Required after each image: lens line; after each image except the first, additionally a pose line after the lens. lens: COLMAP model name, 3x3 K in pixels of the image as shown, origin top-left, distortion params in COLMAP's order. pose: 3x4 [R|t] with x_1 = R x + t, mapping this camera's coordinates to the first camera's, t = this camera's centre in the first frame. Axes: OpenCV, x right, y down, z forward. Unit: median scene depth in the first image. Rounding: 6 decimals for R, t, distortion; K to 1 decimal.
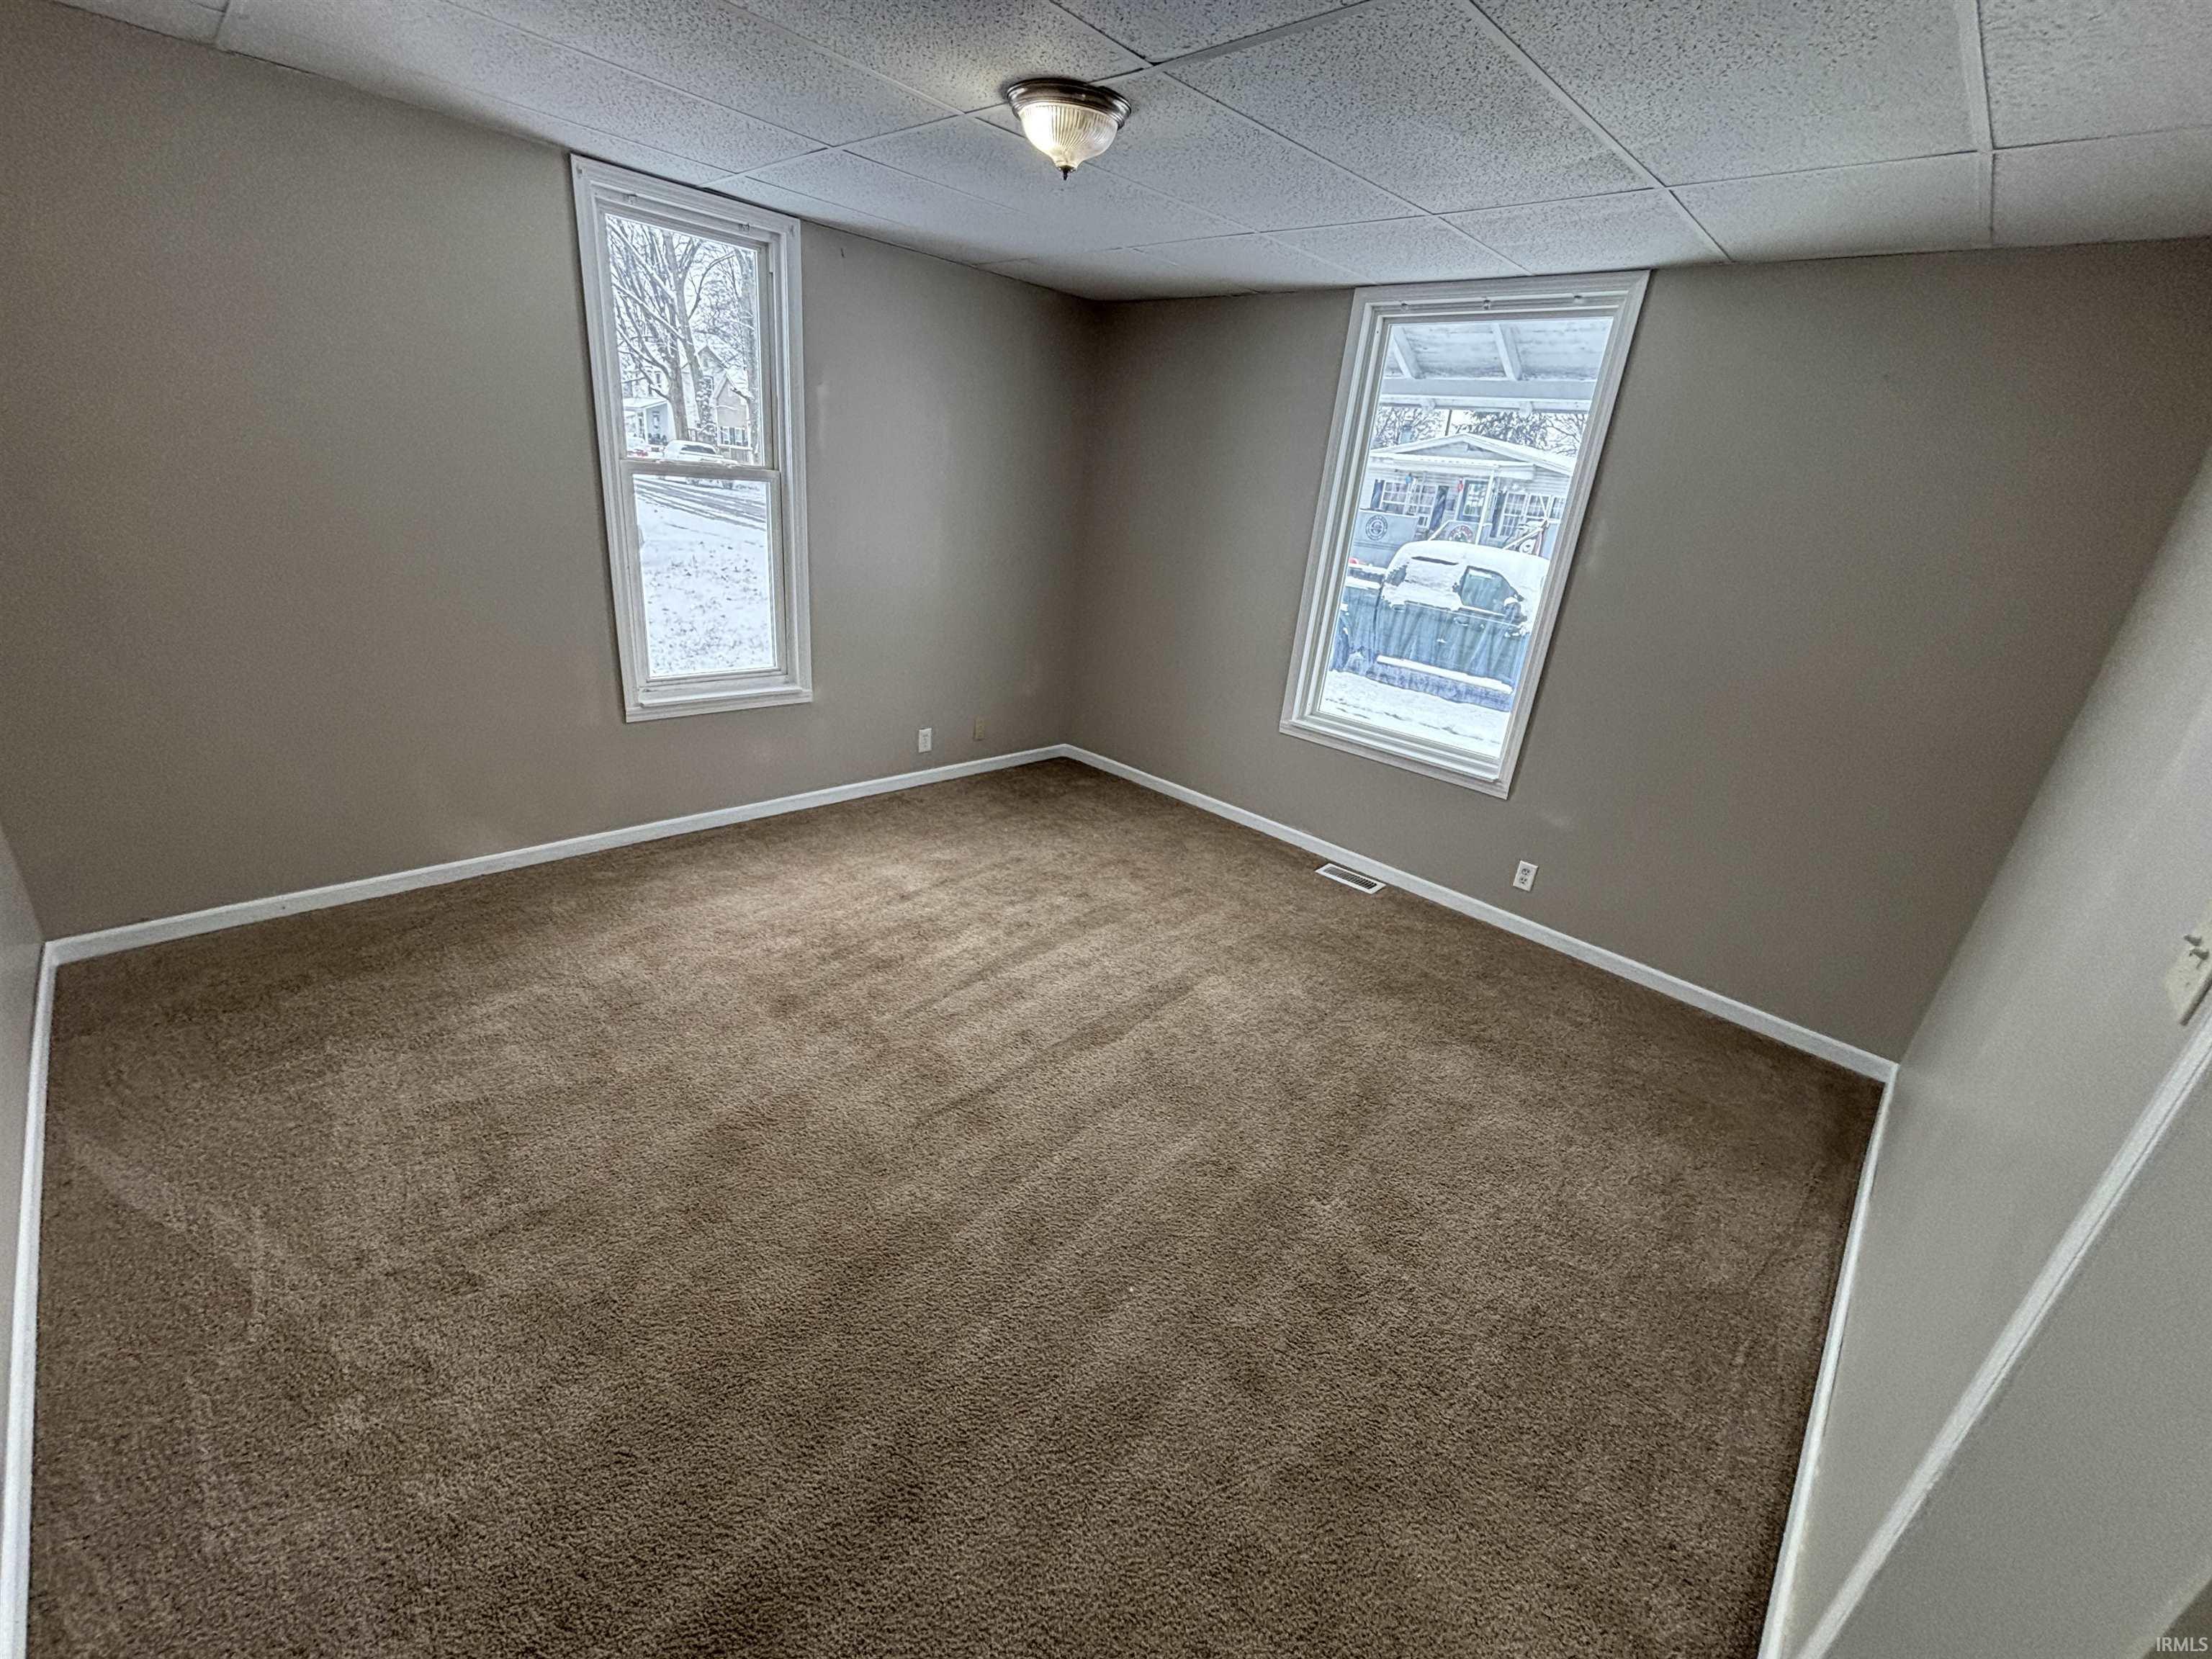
lens RADIAL K [[902.7, 0, 1115.6], [0, 902.7, 827.1], [0, 0, 1]] dist [0.001379, -0.000544]
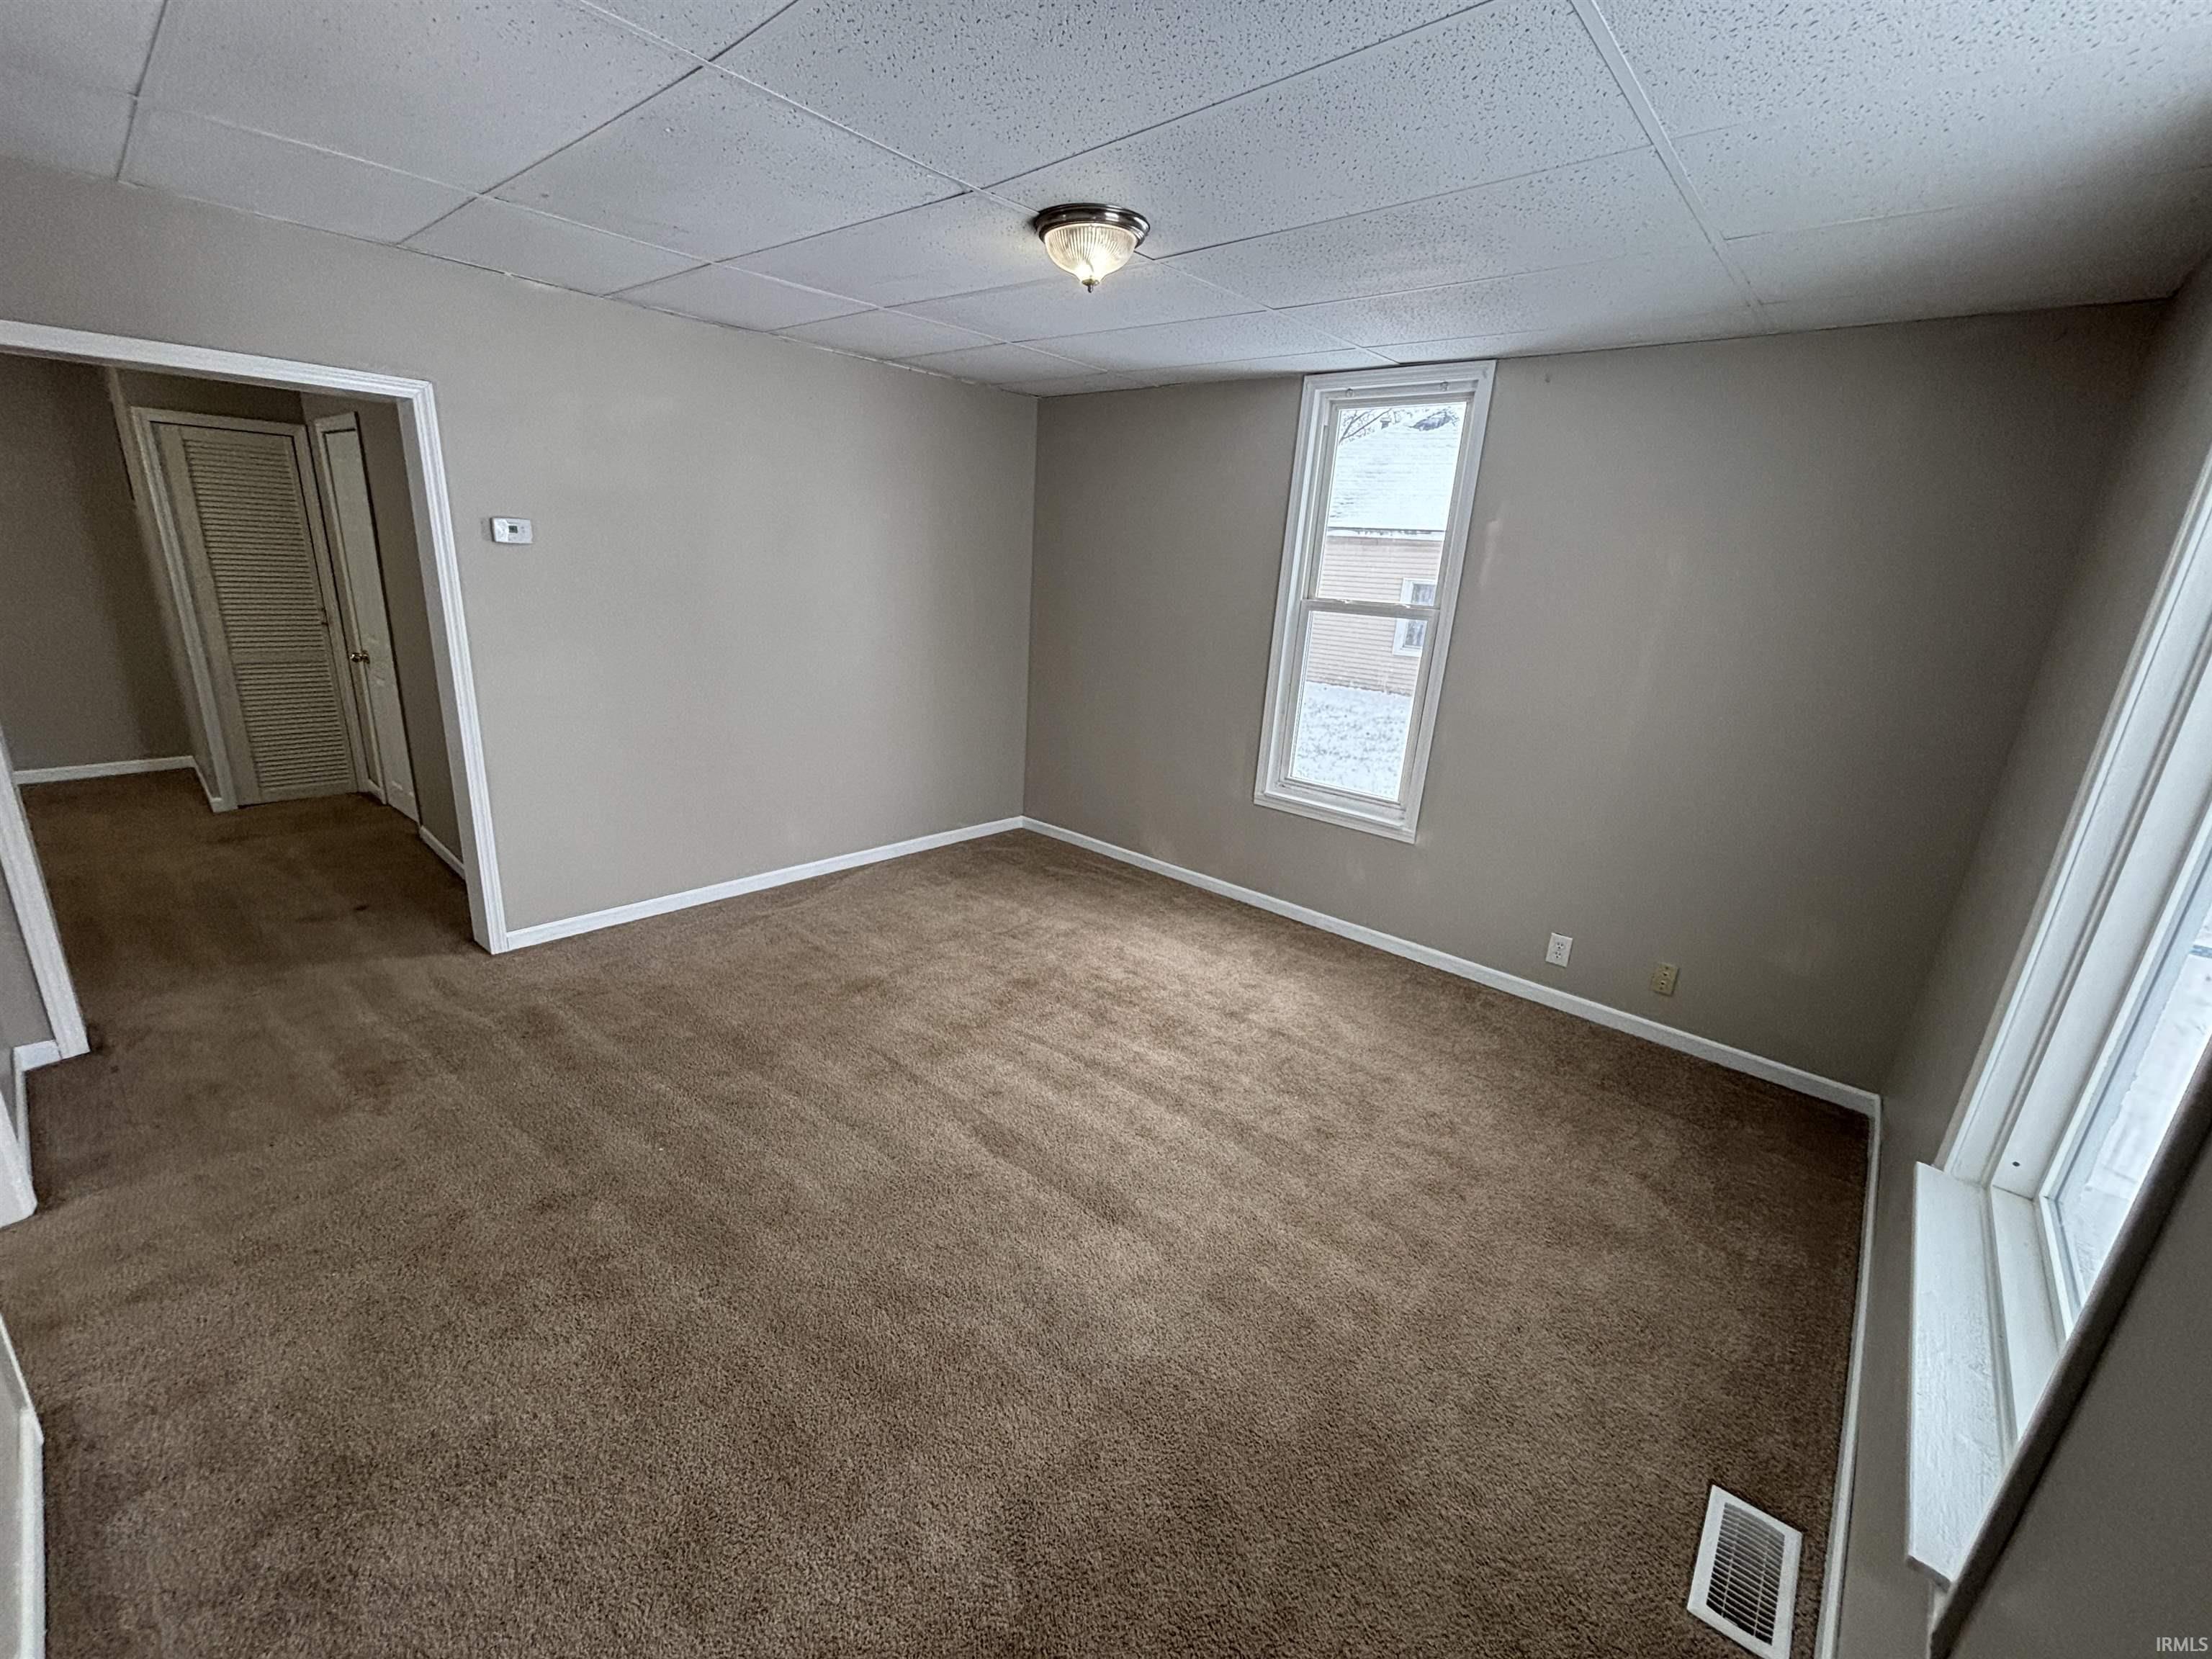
lens RADIAL K [[902.7, 0, 1103.3], [0, 902.7, 834.6], [0, 0, 1]] dist [0.001379, -0.000544]
pose [[0.026762, 0.205745, -0.978240, 0.709076], [-0.416468, 0.891913, 0.176195, -0.221529], [0.908756, 0.402691, 0.109556, 0.740612]]
